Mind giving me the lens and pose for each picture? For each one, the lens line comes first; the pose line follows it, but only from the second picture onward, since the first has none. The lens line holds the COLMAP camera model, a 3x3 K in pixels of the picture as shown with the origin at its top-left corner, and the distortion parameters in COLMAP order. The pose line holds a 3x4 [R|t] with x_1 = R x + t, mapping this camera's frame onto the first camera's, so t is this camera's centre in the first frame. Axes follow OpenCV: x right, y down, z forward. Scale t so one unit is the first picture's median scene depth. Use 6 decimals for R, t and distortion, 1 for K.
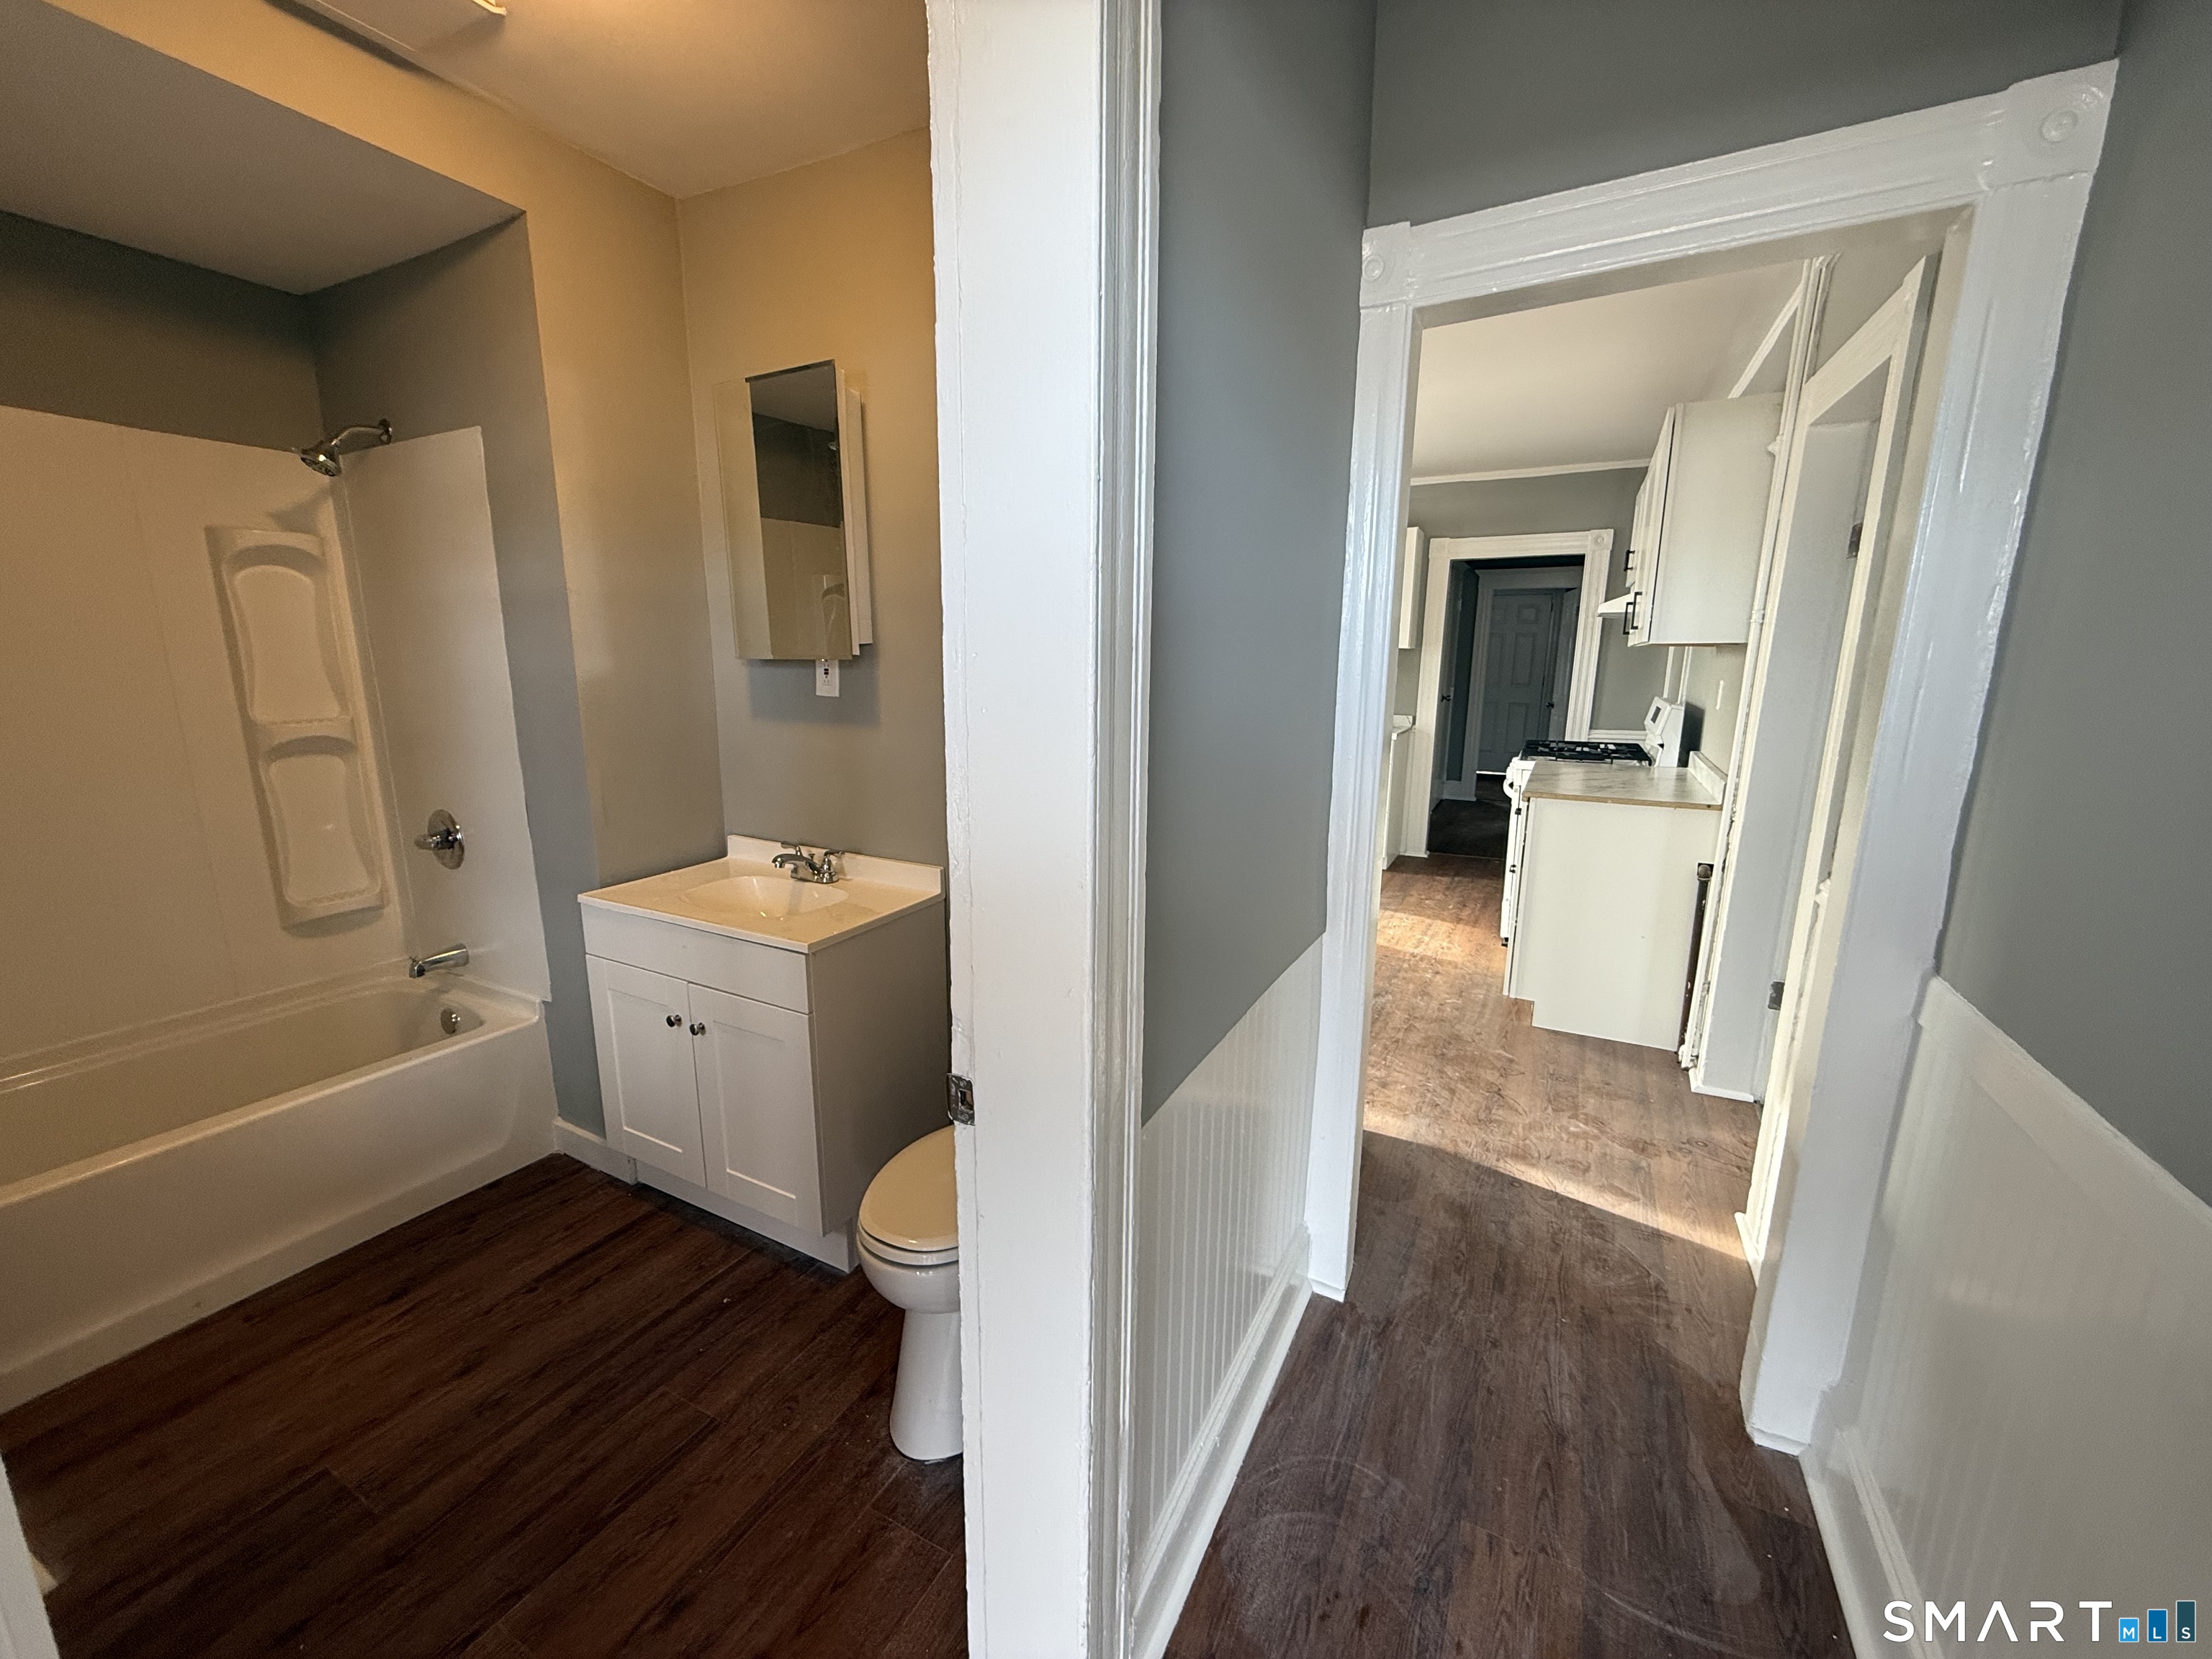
lens RADIAL K [[878.2, 0, 1099.0], [0, 878.2, 830.5], [0, 0, 1]] dist [0.001773, -0.000445]
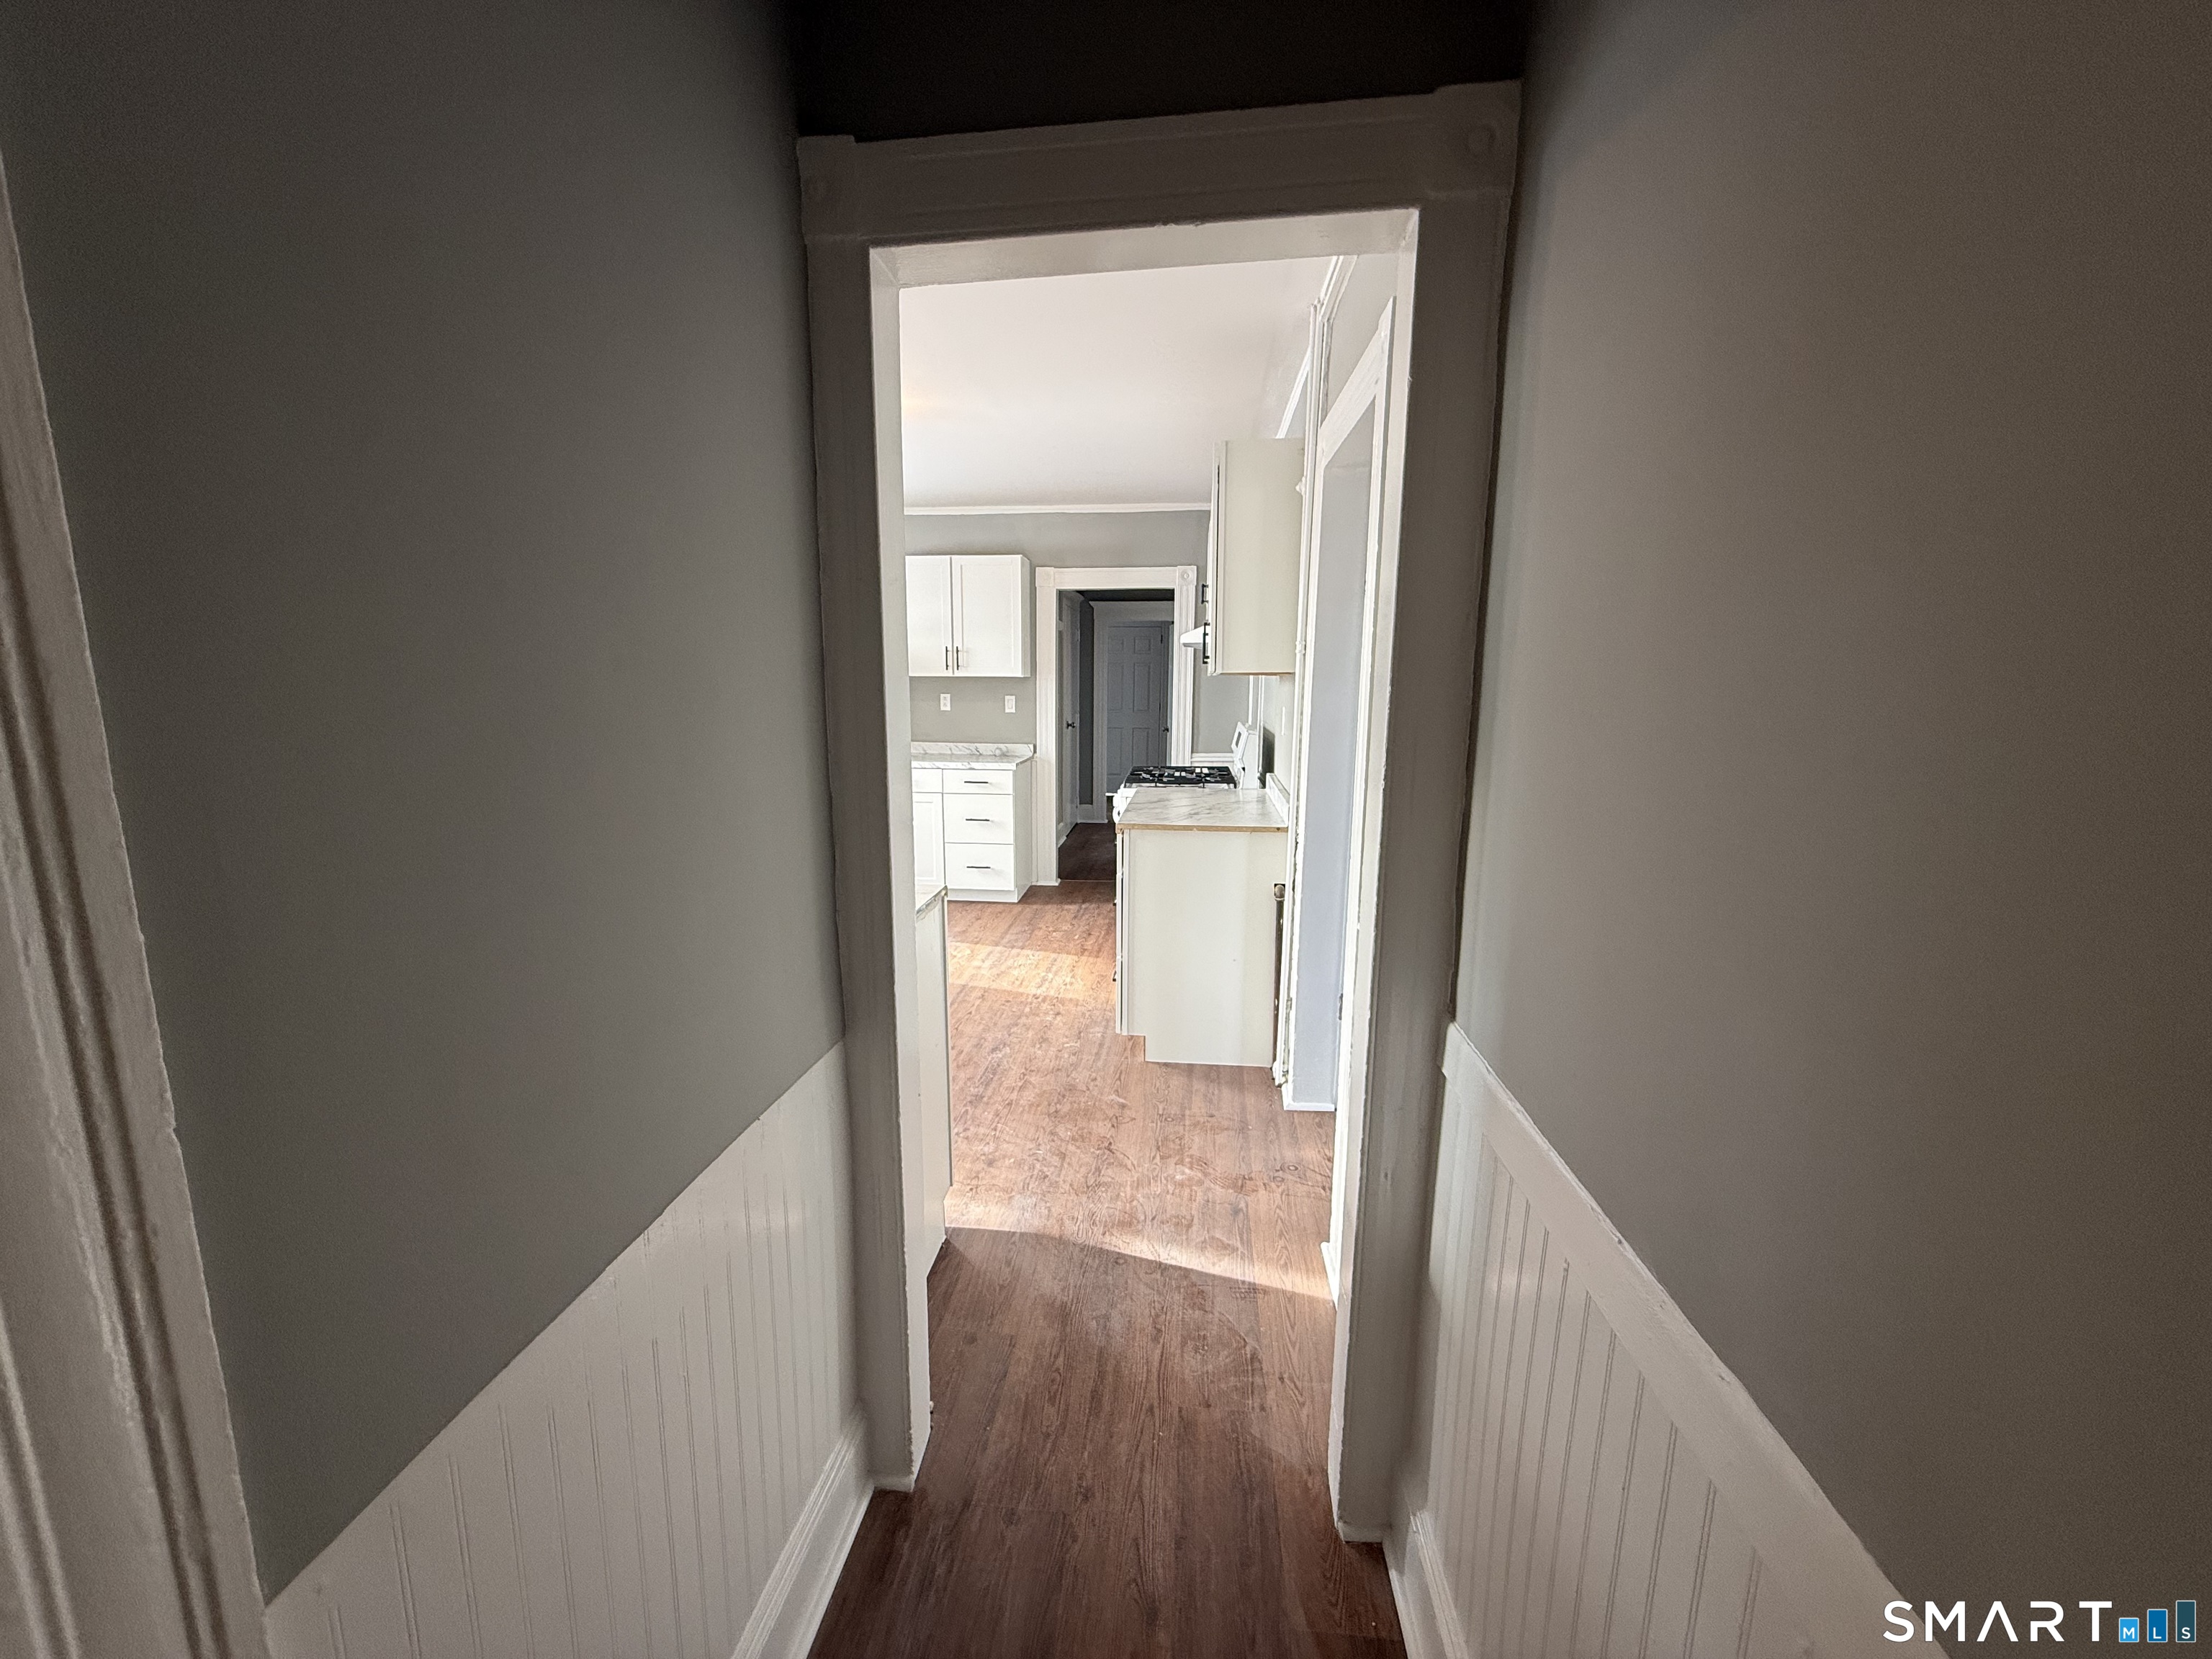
lens RADIAL K [[878.2, 0, 1099.0], [0, 878.2, 830.5], [0, 0, 1]] dist [0.001773, -0.000445]
pose [[0.929034, -0.063003, 0.364591, 0.152278], [0.074171, 0.997106, -0.016694, -0.030191], [-0.362484, 0.042551, 0.931018, 0.142465]]
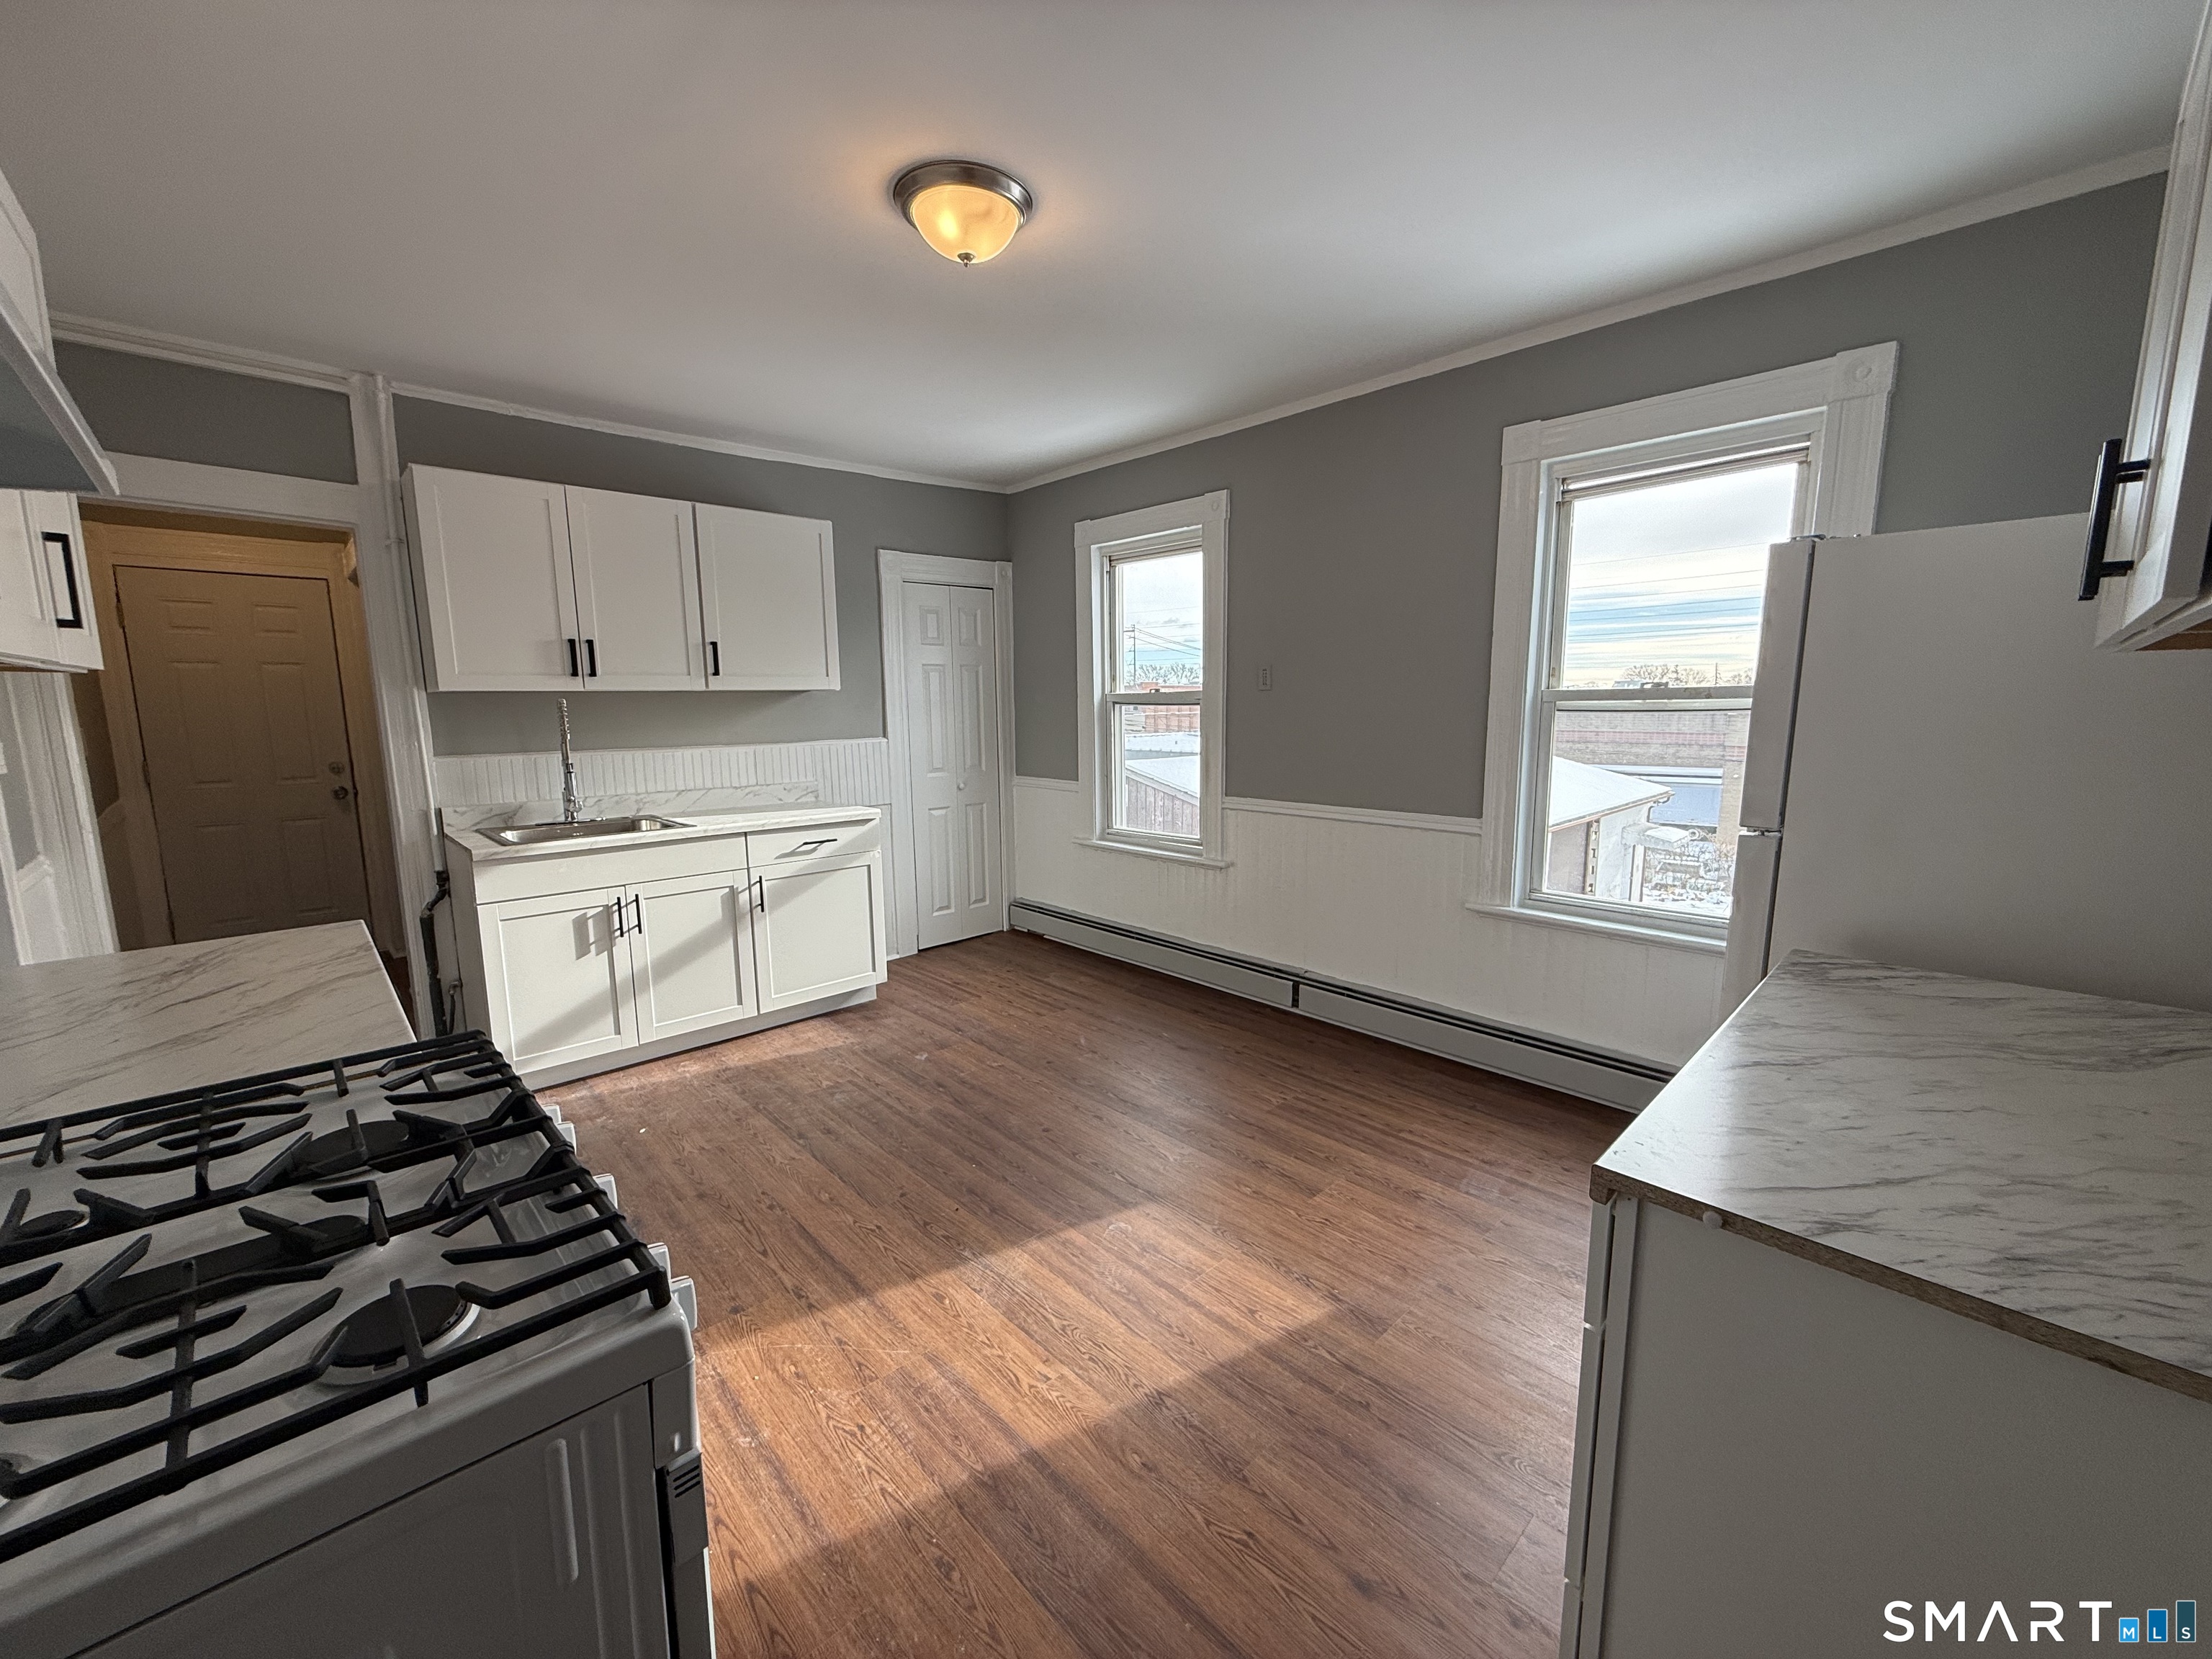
lens RADIAL K [[878.2, 0, 1099.0], [0, 878.2, 830.5], [0, 0, 1]] dist [0.001773, -0.000445]
pose [[-0.320673, 0.136446, -0.937311, 1.217985], [-0.183635, 0.961839, 0.202841, -0.441546], [0.929219, 0.237169, -0.283379, 2.256350]]
